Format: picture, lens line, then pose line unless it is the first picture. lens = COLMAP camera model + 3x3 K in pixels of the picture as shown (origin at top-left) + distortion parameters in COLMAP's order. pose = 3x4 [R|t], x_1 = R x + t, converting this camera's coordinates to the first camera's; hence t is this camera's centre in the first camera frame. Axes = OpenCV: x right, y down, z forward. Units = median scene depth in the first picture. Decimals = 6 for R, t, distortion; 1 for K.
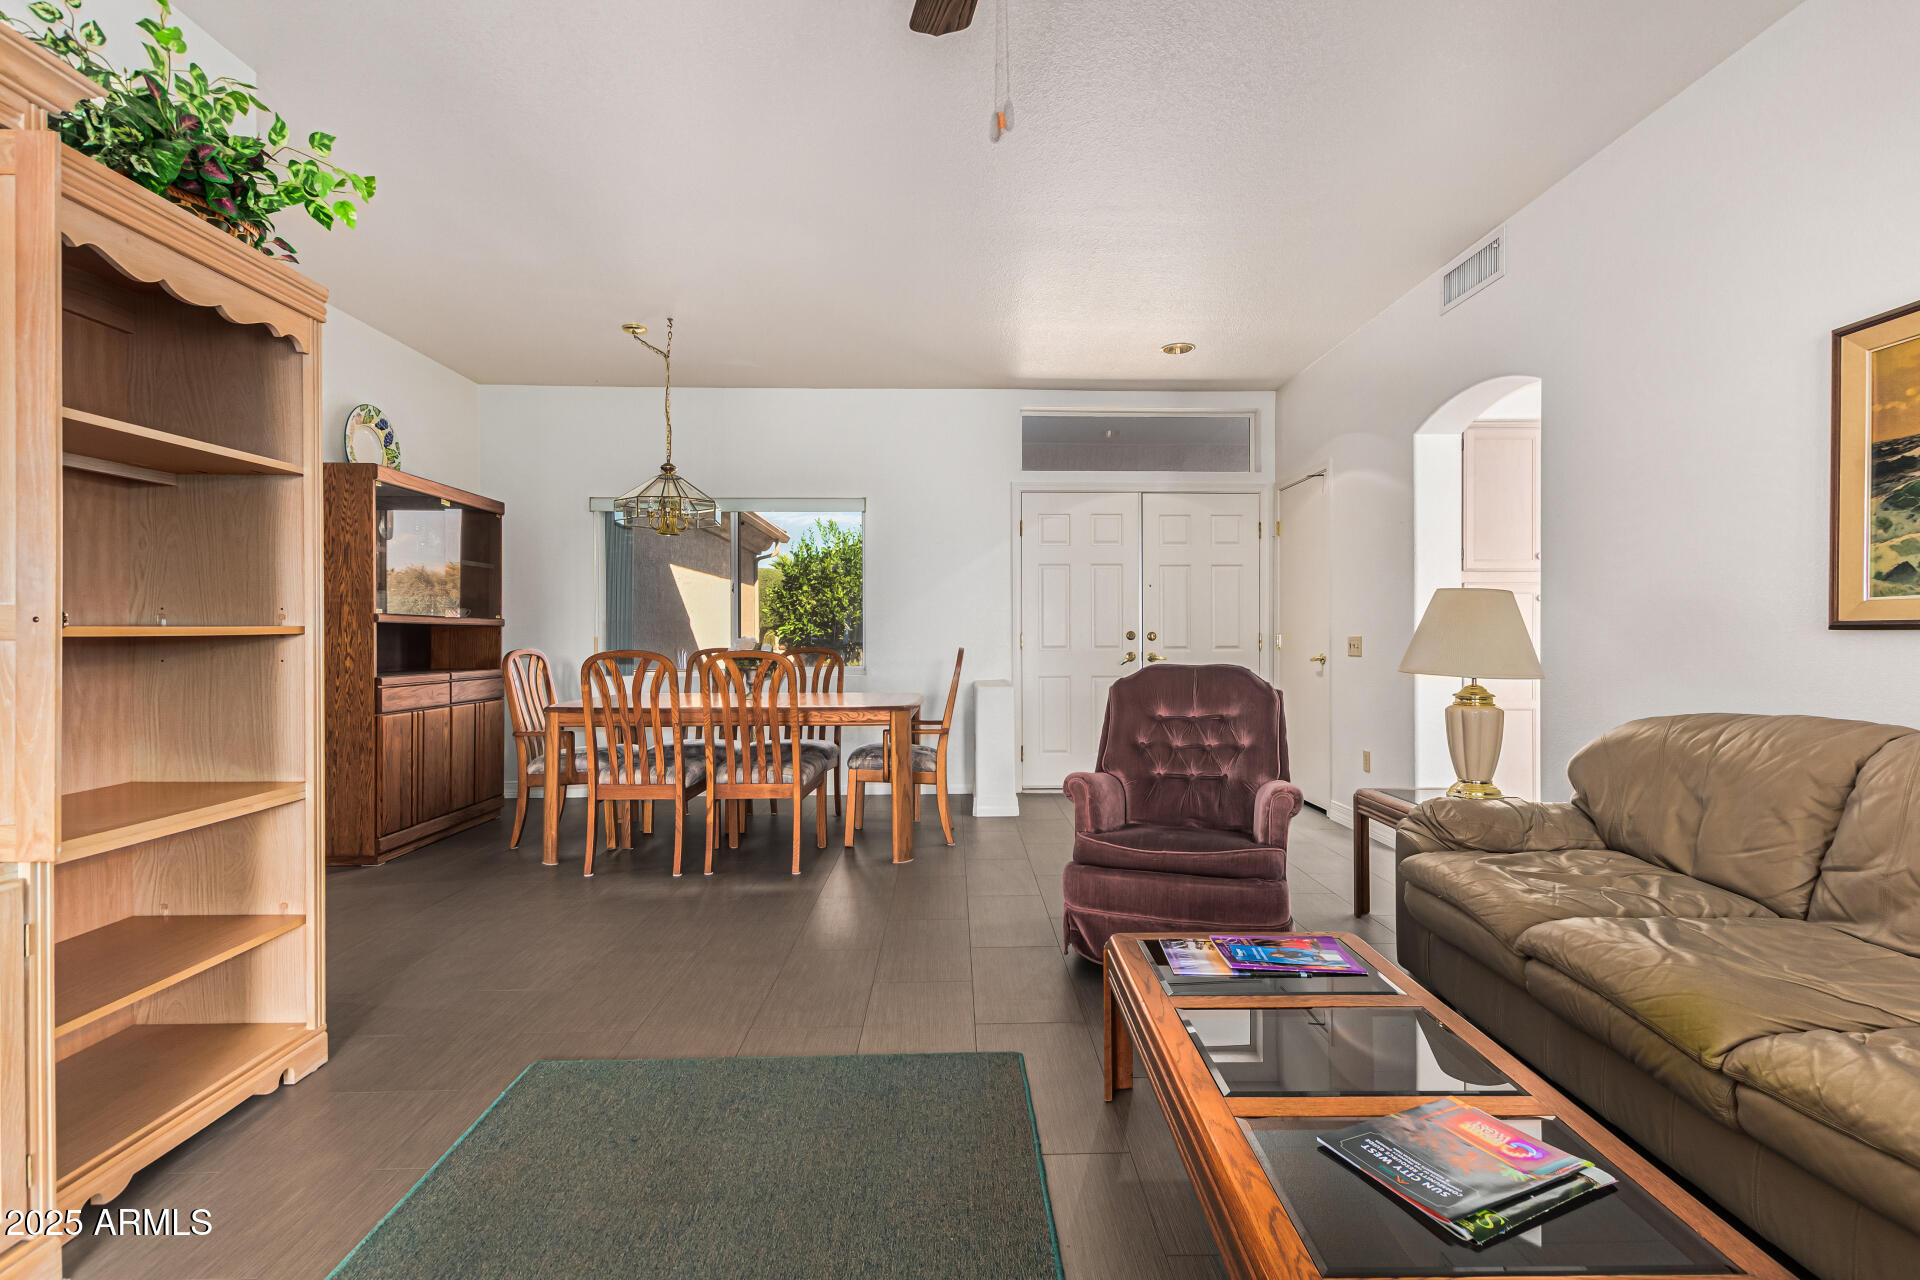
lens RADIAL K [[916.9, 0, 974.3], [0, 916.9, 640.3], [0, 0, 1]] dist [0.015023, -0.004589]
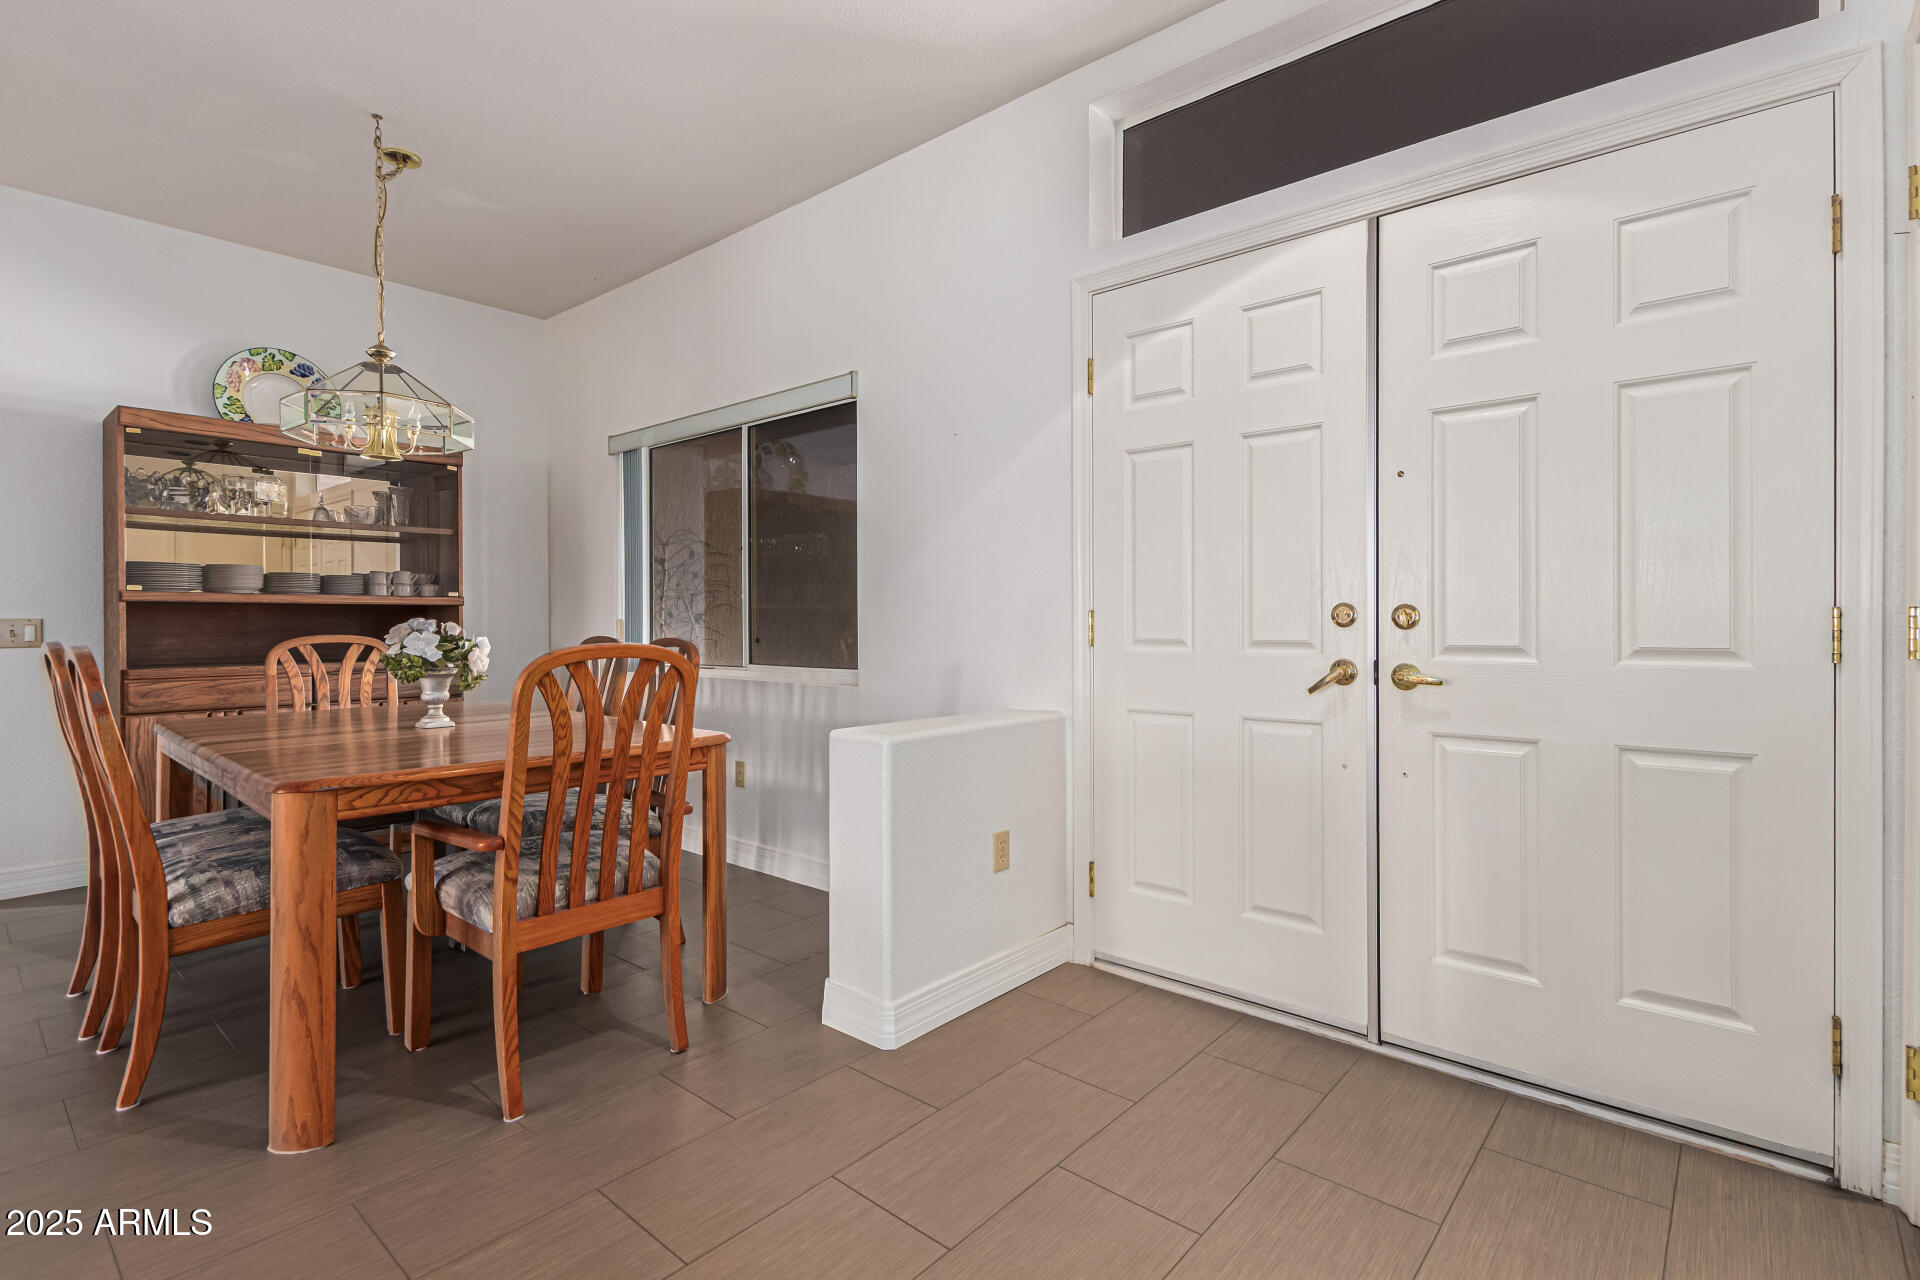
lens RADIAL K [[916.9, 0, 960.5], [0, 916.9, 612.9], [0, 0, 1]] dist [0.015023, -0.004589]
pose [[0.735277, -0.004585, -0.677751, 0.555973], [-0.000775, 0.999971, -0.007606, -0.005052], [0.677766, 0.006118, 0.735252, 1.133597]]
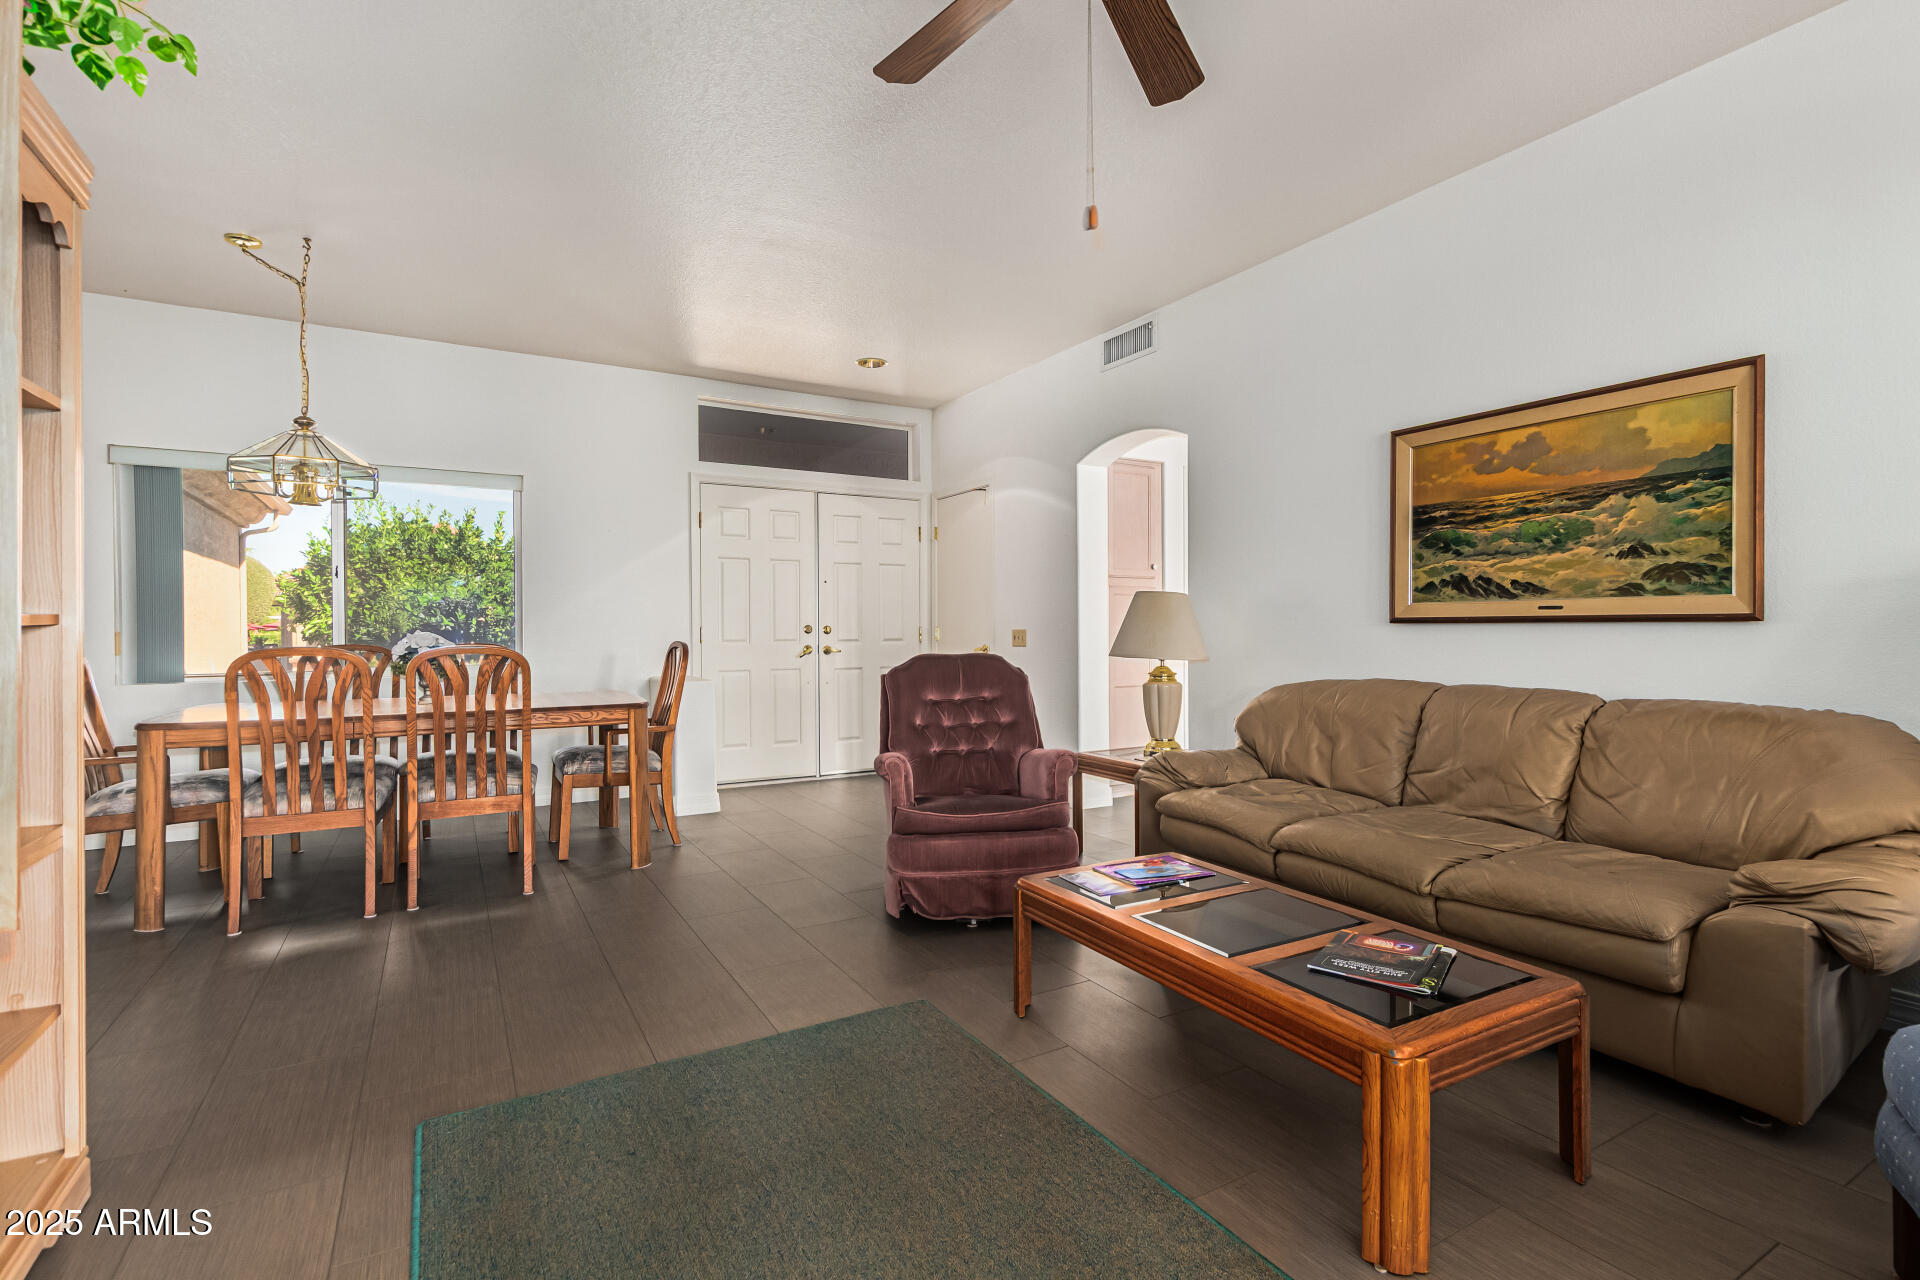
lens RADIAL K [[916.9, 0, 989.6], [0, 916.9, 636.6], [0, 0, 1]] dist [0.015023, -0.004589]
pose [[0.869670, -0.005473, 0.493603, -0.296206], [0.004921, 0.999985, 0.002418, 0.002735], [-0.493609, 0.000326, 0.869684, -0.009920]]
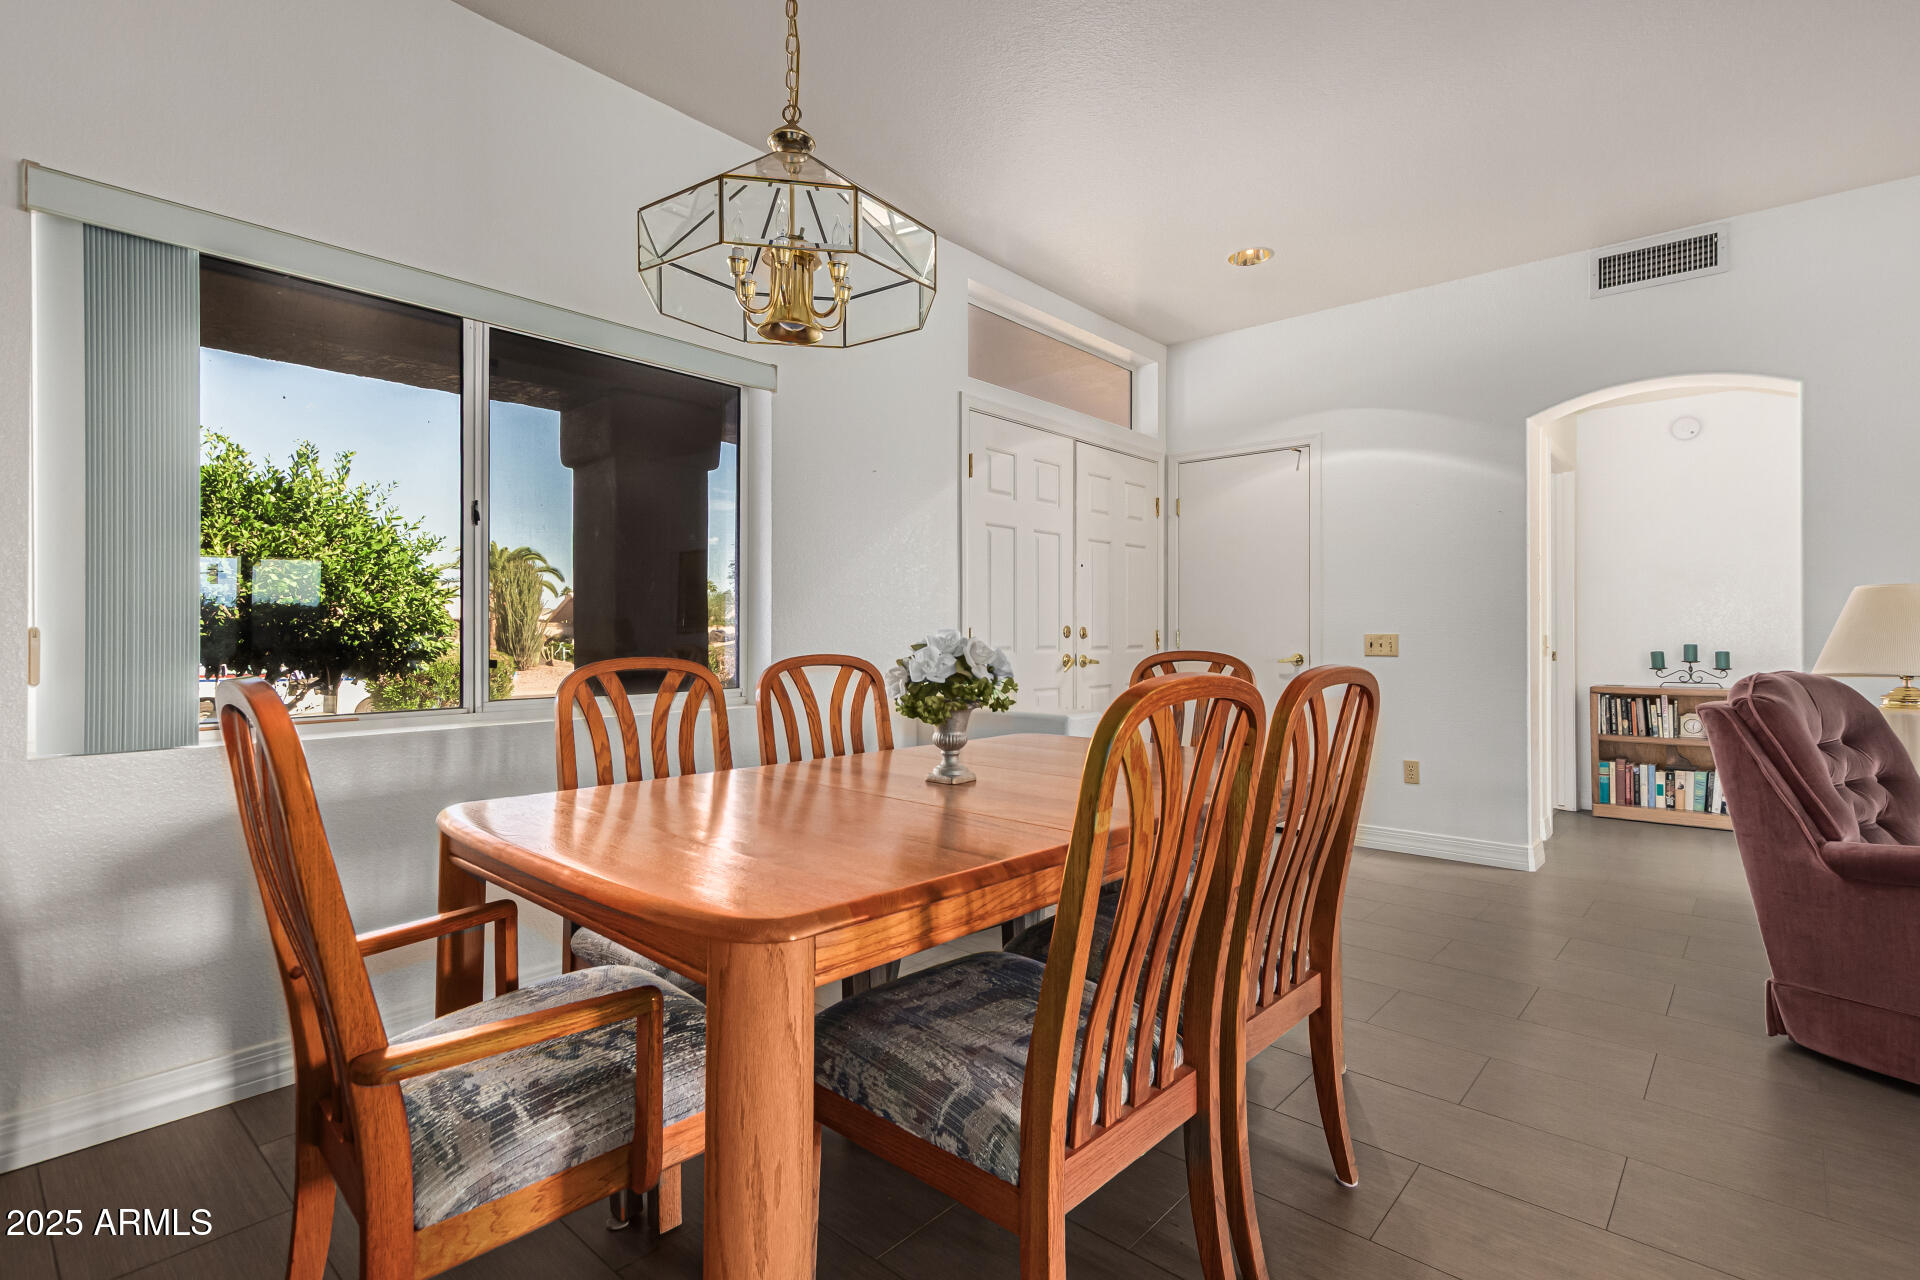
lens RADIAL K [[916.9, 0, 980.3], [0, 916.9, 635.4], [0, 0, 1]] dist [0.015023, -0.004589]
pose [[0.673575, 0.004950, 0.739102, -0.764101], [-0.001969, 0.999986, -0.004903, 0.003162], [-0.739116, 0.001847, 0.673576, 1.004344]]
